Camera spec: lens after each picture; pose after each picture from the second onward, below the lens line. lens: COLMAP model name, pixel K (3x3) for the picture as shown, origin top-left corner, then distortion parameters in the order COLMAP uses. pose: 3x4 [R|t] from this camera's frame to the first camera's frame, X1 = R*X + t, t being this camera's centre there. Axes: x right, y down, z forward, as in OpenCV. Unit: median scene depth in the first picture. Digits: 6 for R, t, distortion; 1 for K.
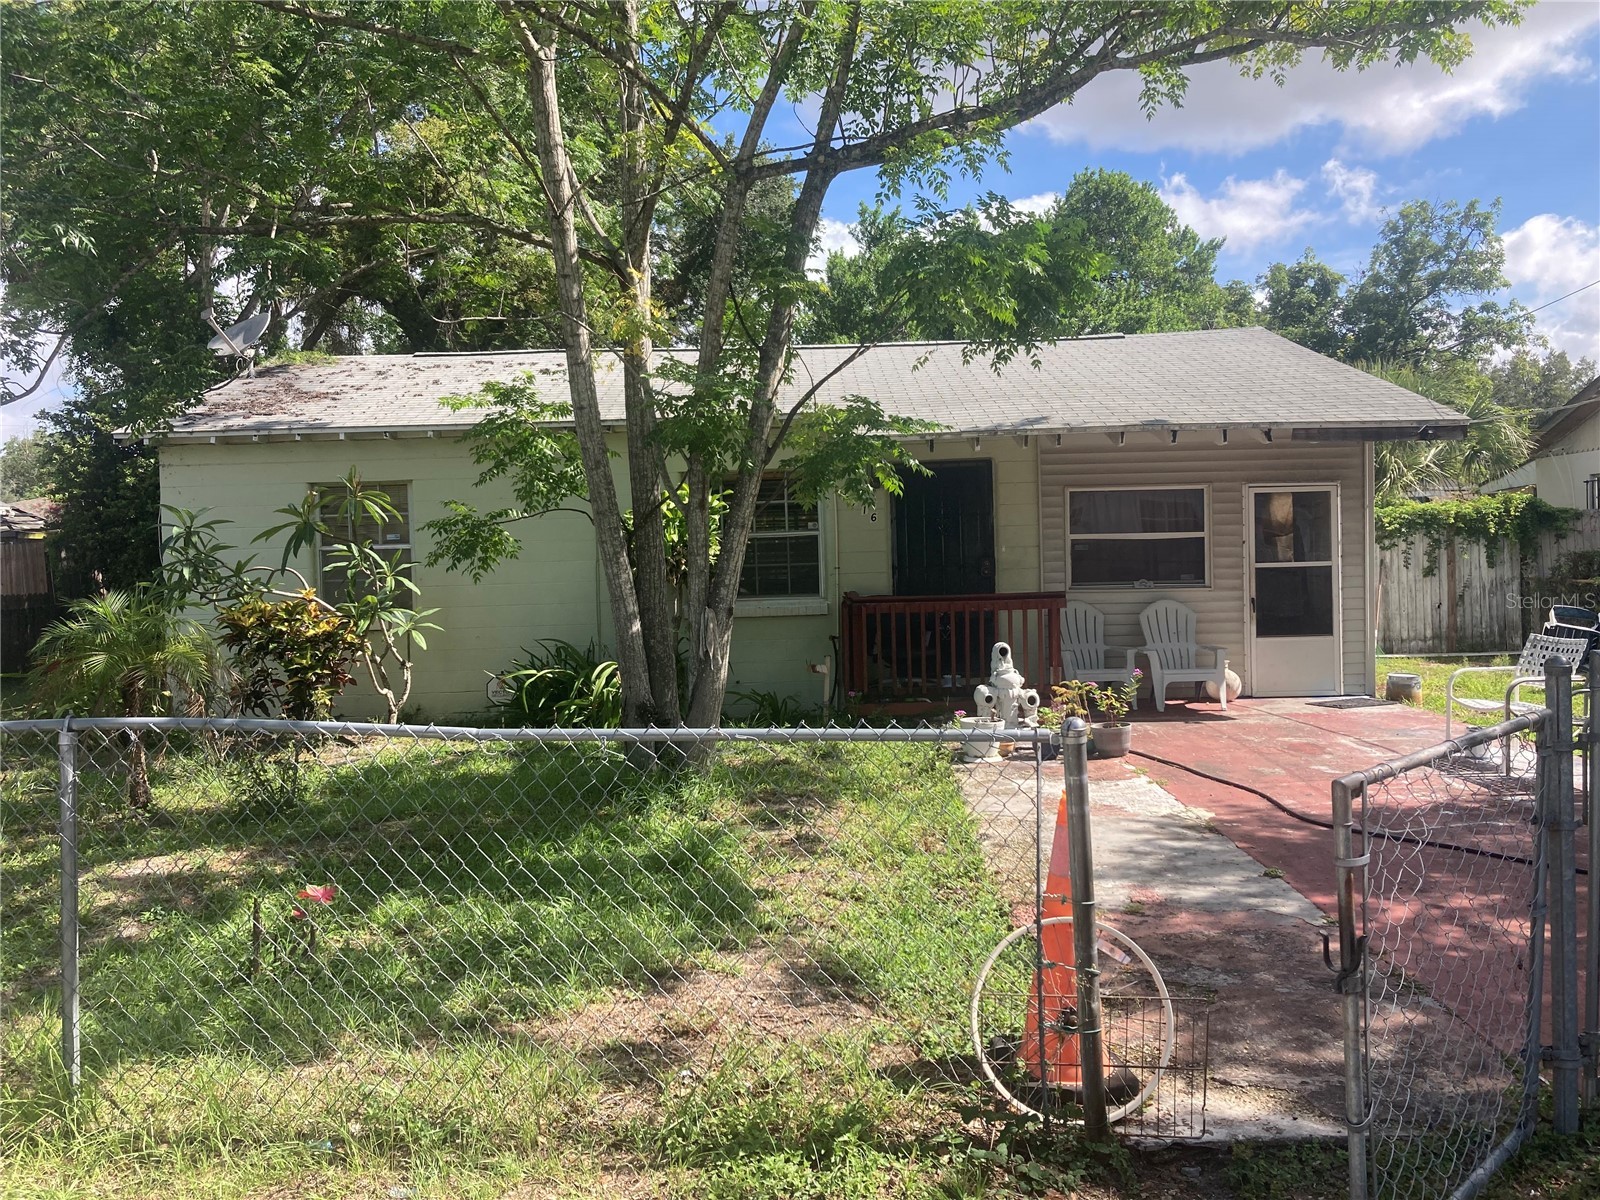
lens RADIAL K [[1299.0, 0, 800.0], [0, 1299.0, 600.0], [0, 0, 1]] dist [0.059801, -0.057701]
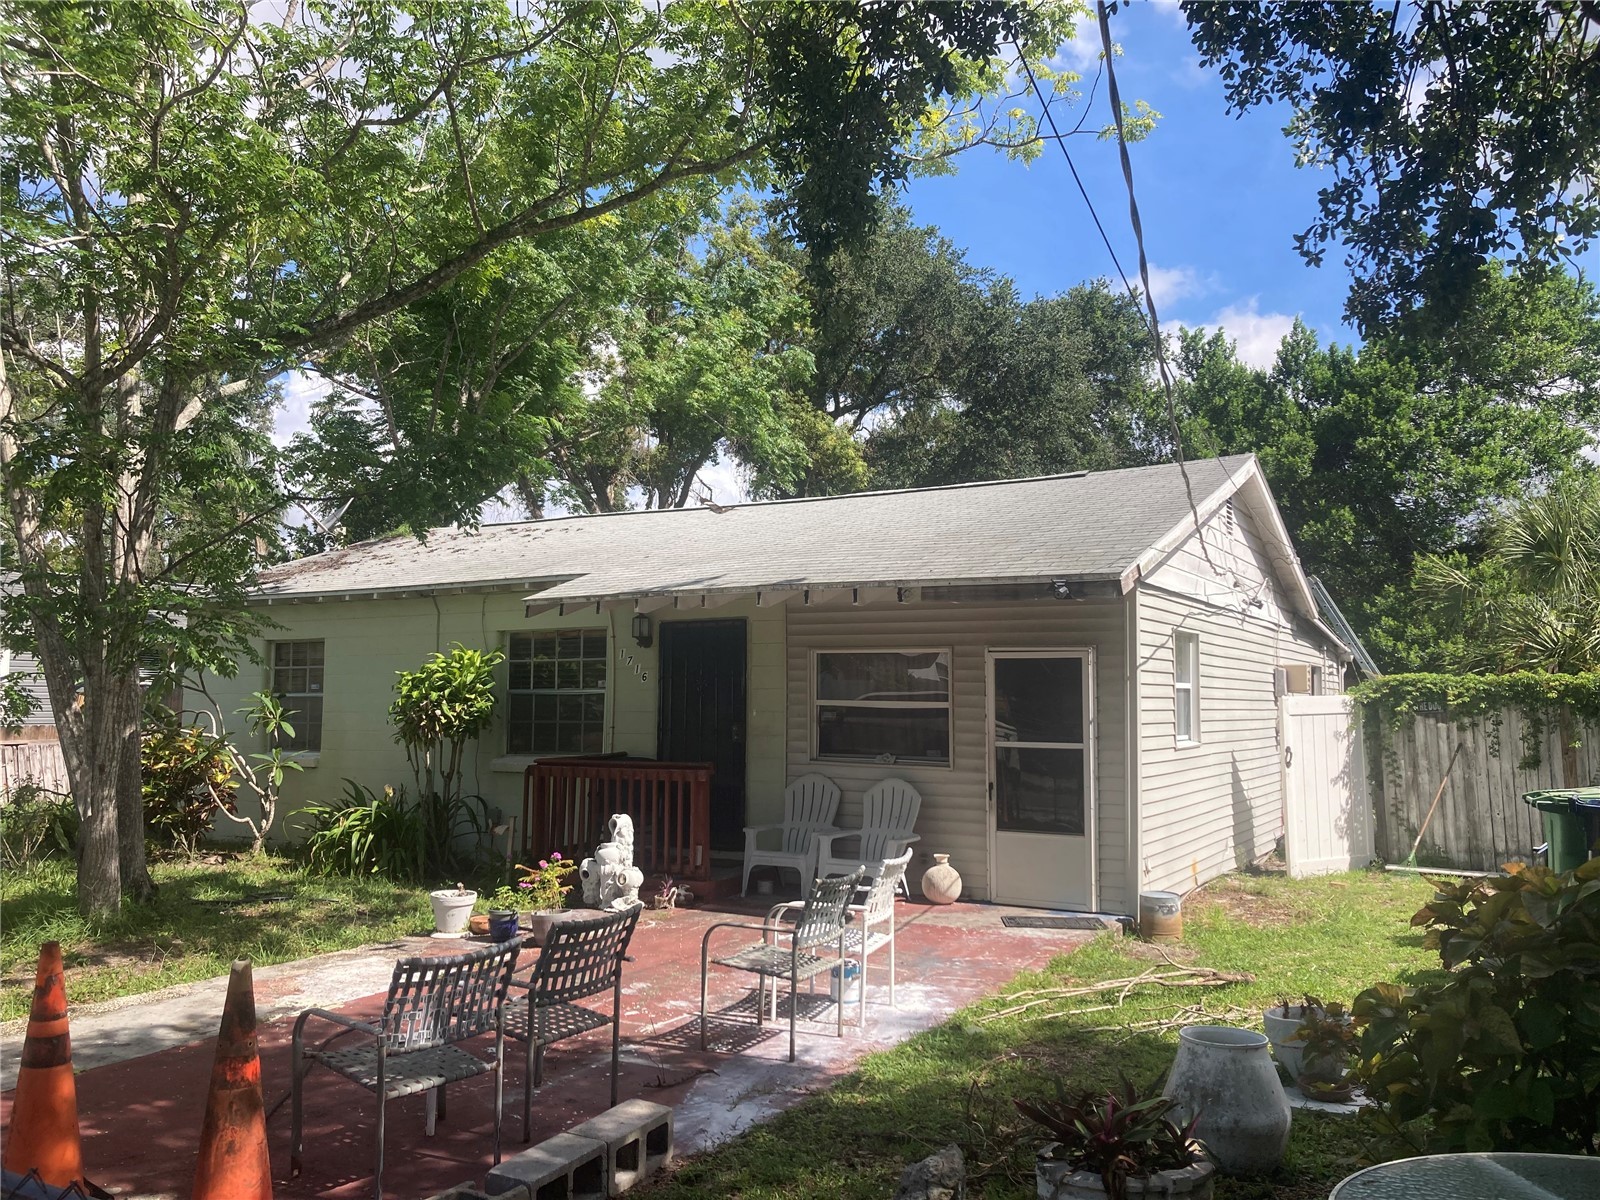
lens RADIAL K [[1299.0, 0, 800.0], [0, 1299.0, 600.0], [0, 0, 1]] dist [0.059801, -0.057701]
pose [[0.872564, -0.007404, -0.488444, 0.647925], [-0.042810, 0.994879, -0.091558, -0.036589], [0.486620, 0.100801, 0.867779, 0.195959]]
